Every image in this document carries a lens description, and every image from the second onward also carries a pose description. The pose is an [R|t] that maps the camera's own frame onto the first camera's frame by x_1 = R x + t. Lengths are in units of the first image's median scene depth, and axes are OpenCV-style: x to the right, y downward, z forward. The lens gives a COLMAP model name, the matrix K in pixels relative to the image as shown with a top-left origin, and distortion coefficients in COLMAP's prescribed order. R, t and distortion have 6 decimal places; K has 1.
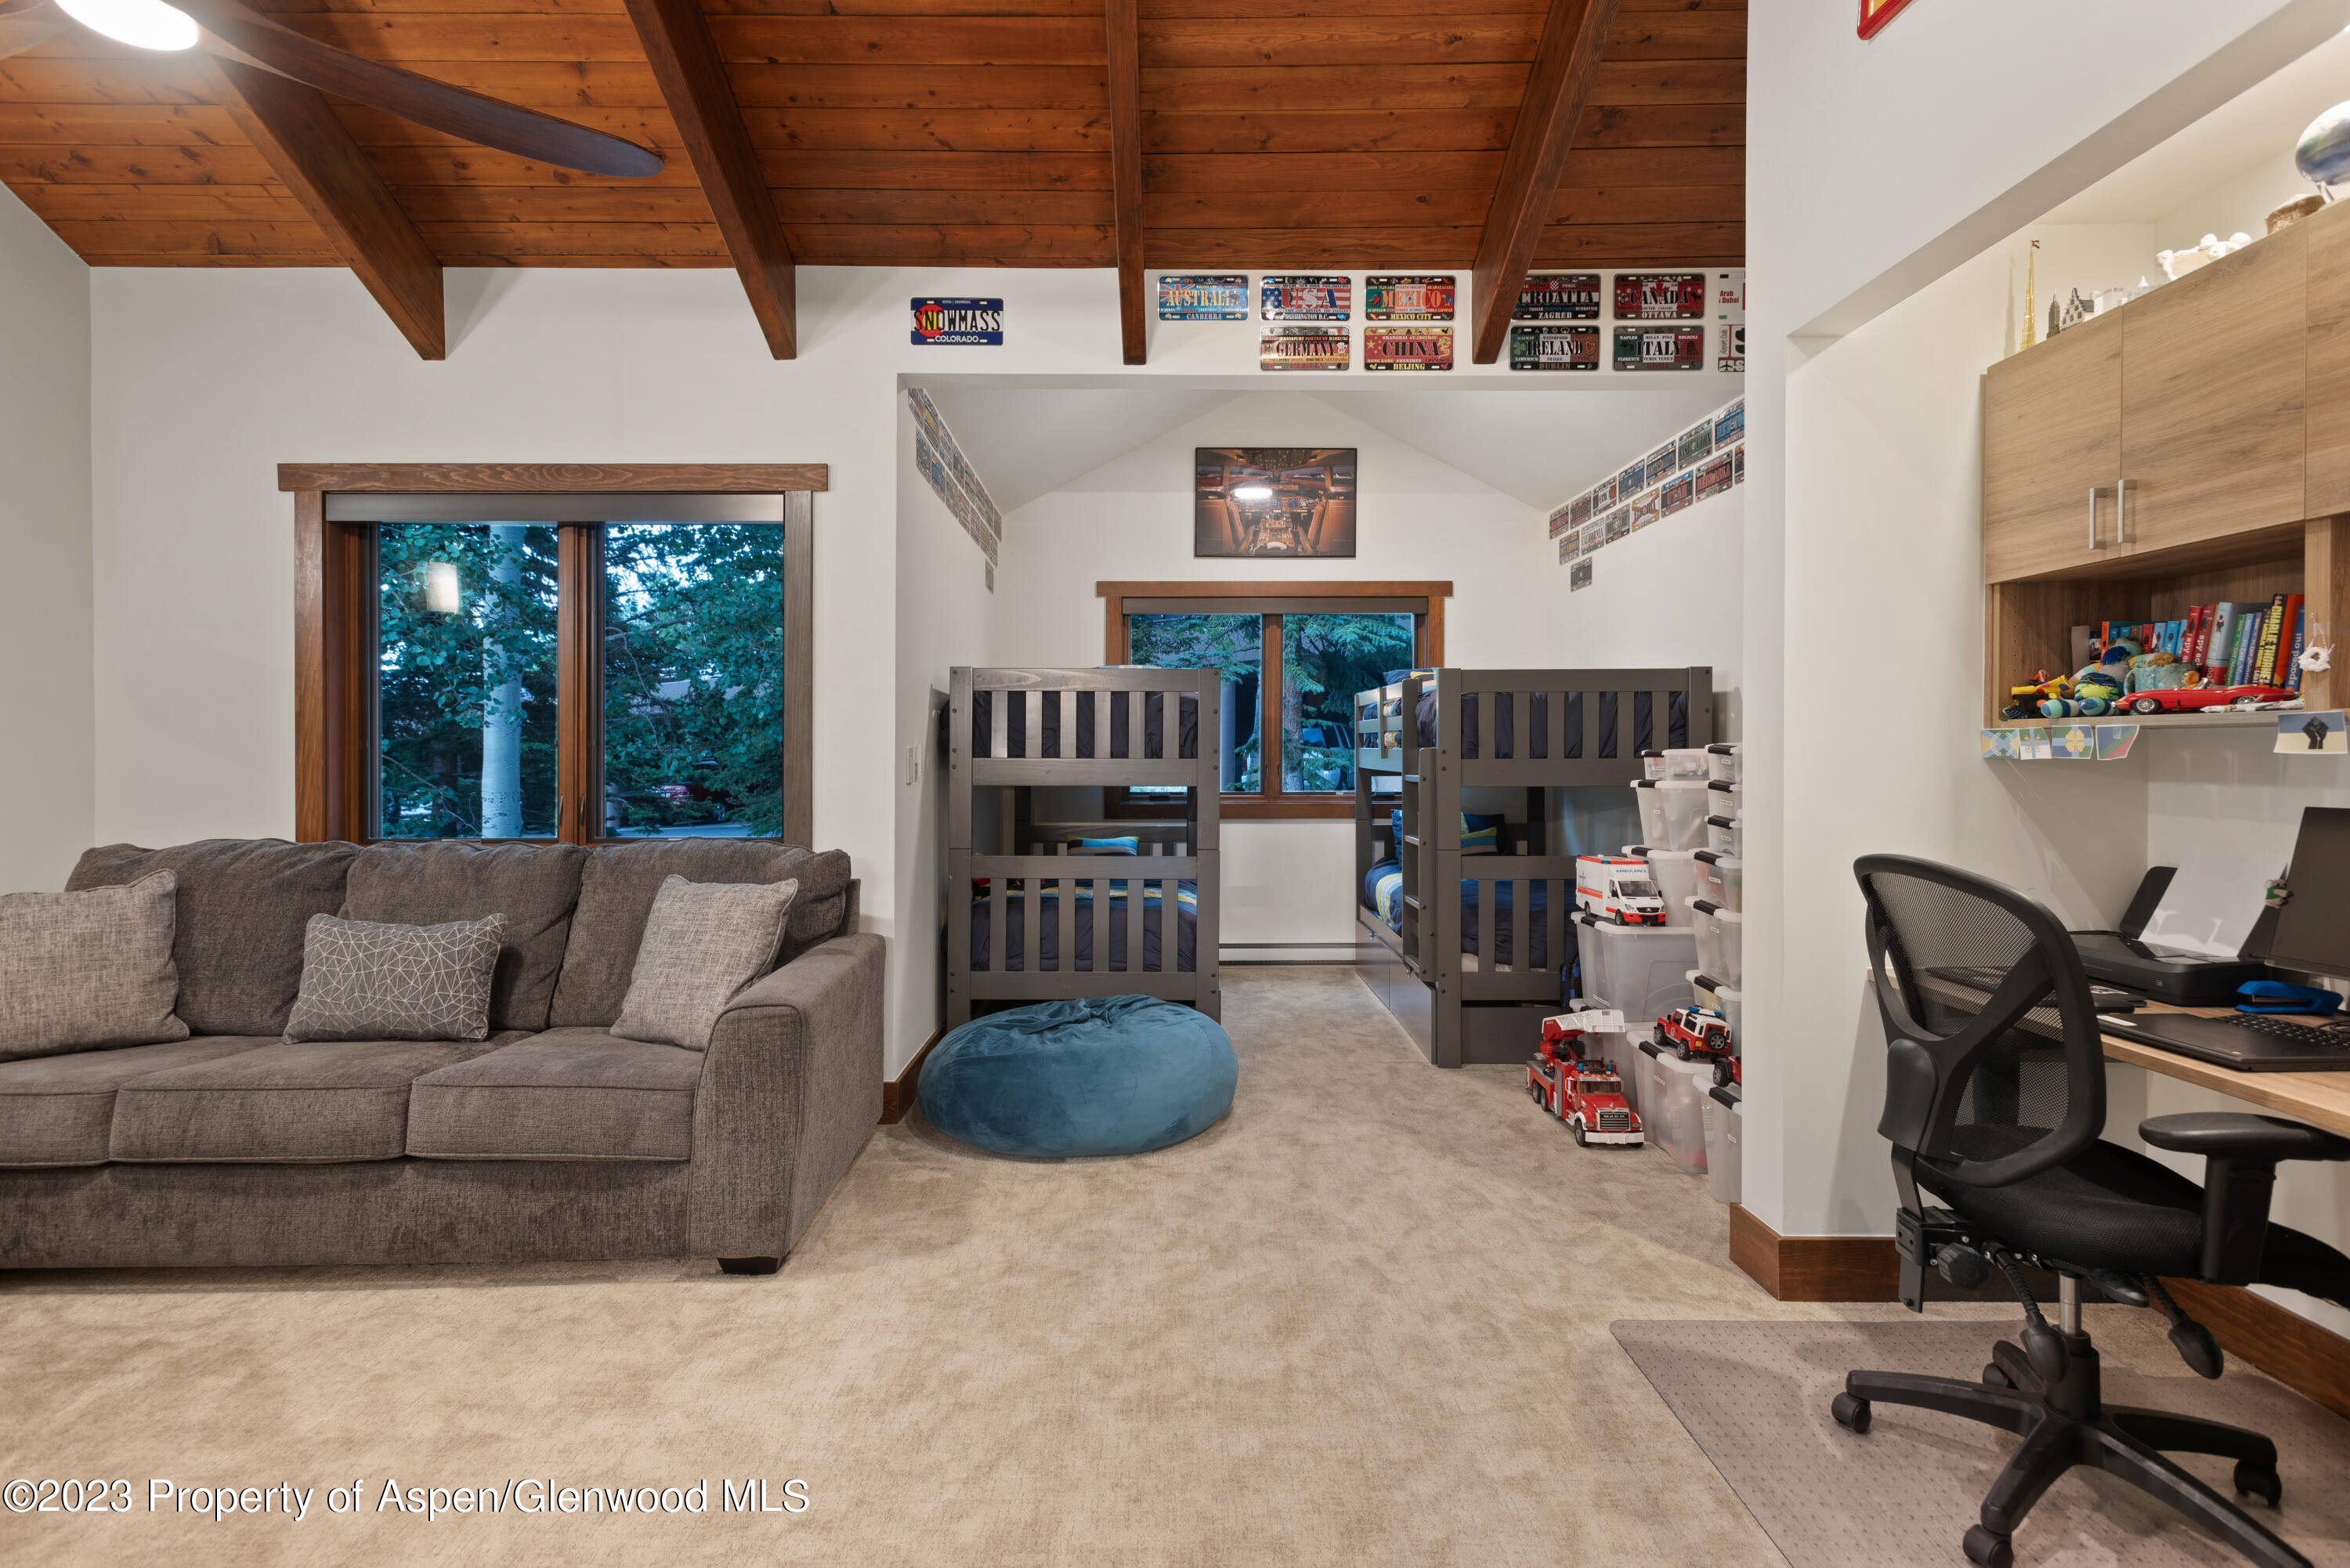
lens RADIAL K [[1127.2, 0, 1181.0], [0, 1127.2, 769.3], [0, 0, 1]] dist [0.018544, -0.007434]
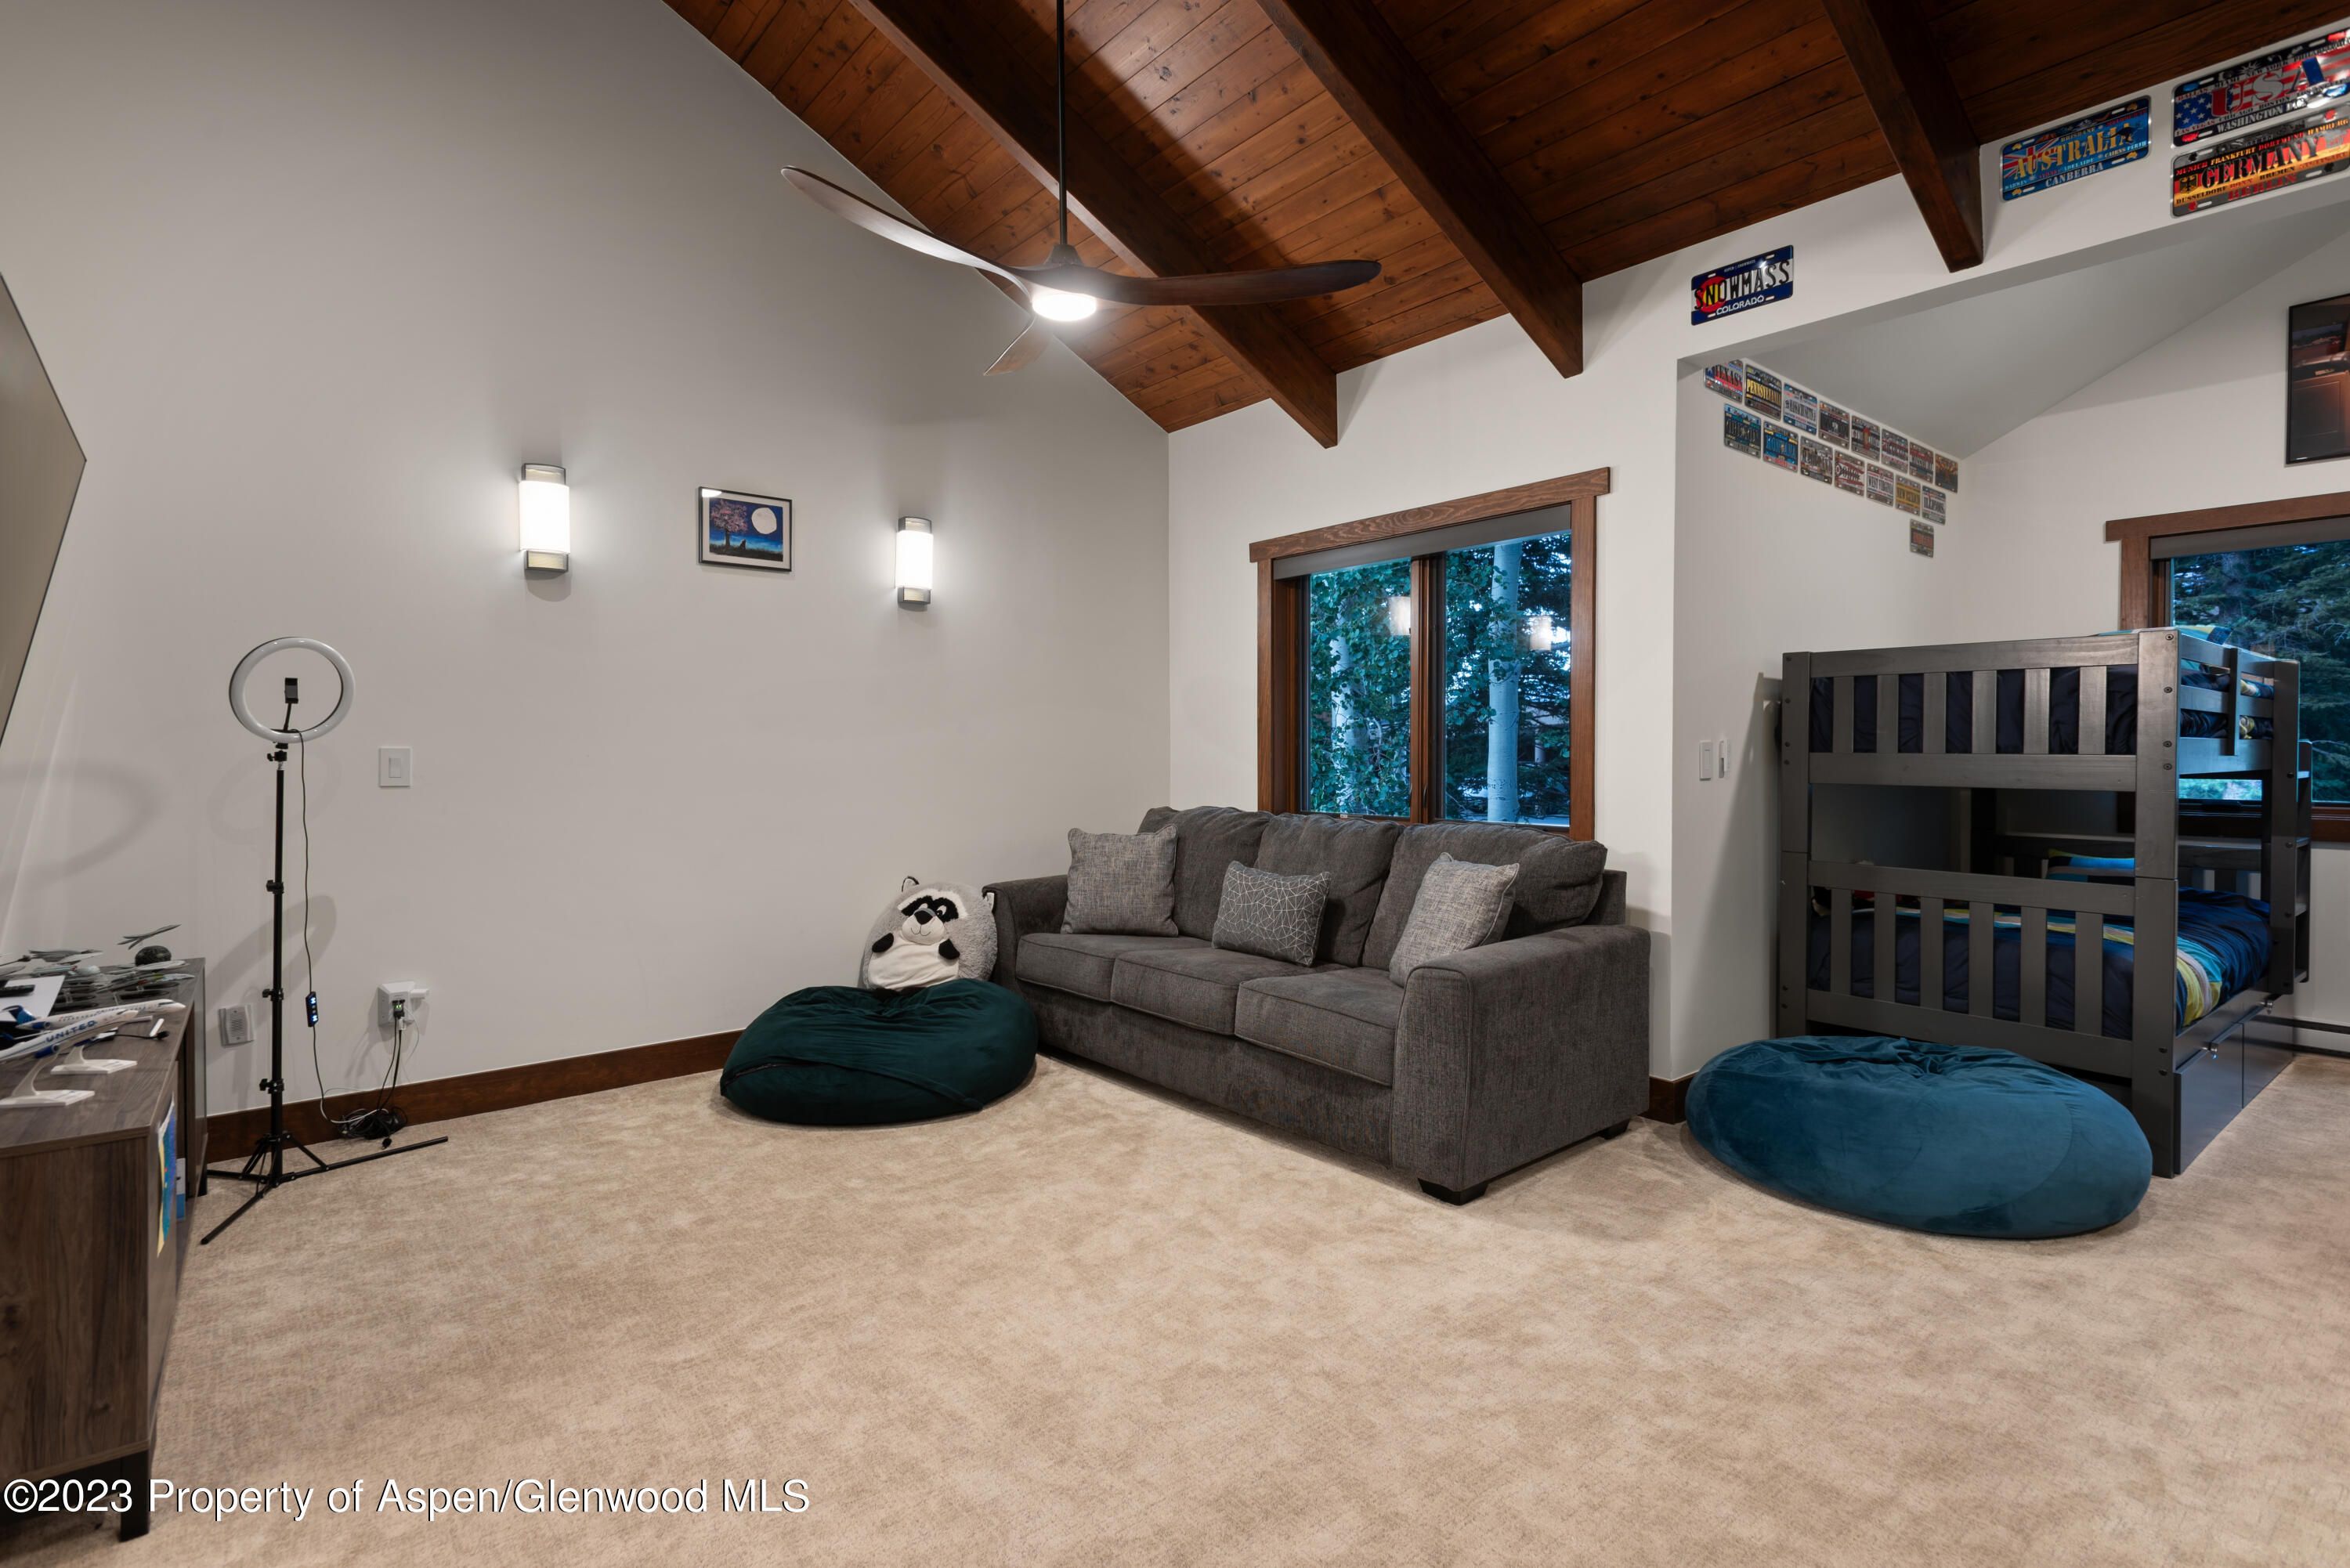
lens RADIAL K [[1127.2, 0, 1181.0], [0, 1127.2, 769.3], [0, 0, 1]] dist [0.018544, -0.007434]
pose [[0.627495, 0.014943, -0.778477, 0.279084], [-0.009006, 0.999888, 0.011934, -0.003967], [0.778569, -0.000477, 0.627559, 0.056098]]
